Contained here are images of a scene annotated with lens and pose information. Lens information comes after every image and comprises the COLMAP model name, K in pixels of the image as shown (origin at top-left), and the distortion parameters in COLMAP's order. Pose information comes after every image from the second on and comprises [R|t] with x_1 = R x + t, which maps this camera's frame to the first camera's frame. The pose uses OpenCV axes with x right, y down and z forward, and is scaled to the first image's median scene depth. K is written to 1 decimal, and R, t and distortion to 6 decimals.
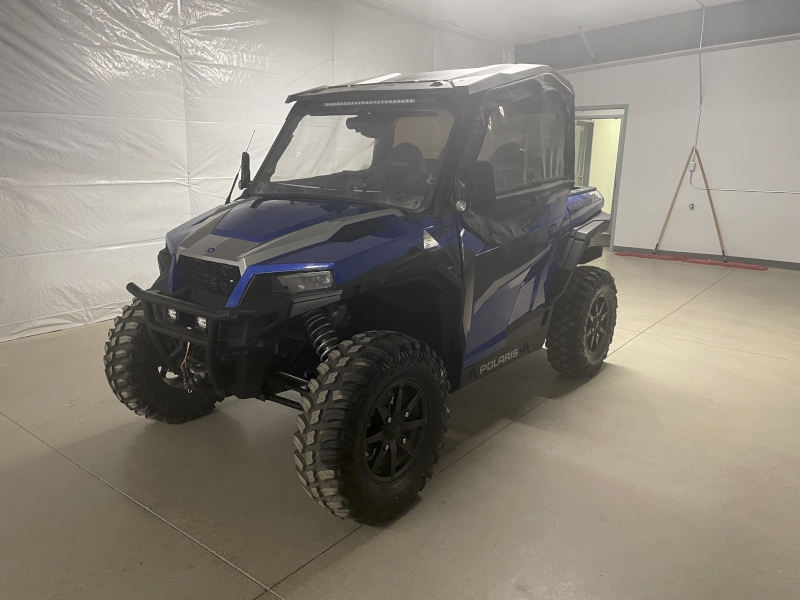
lens RADIAL K [[606.6, 0, 401.4], [0, 606.6, 296.6], [0, 0, 1]] dist [0.009568, -0.000214]
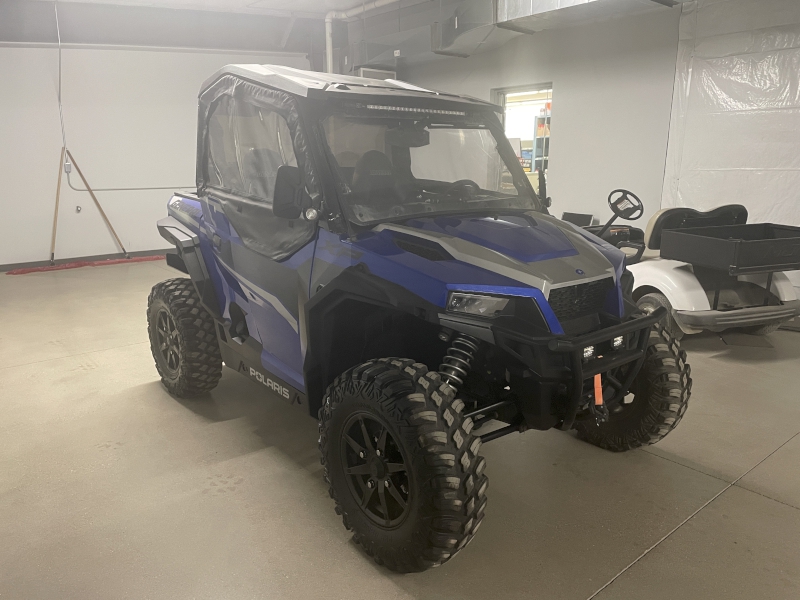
lens RADIAL K [[606.6, 0, 400.2], [0, 606.6, 302.0], [0, 0, 1]] dist [0.009568, -0.000214]
pose [[0.226162, -0.238395, 0.944467, -0.380845], [0.223125, 0.956489, 0.188000, -0.081256], [-0.948191, 0.168216, 0.269513, 0.306601]]
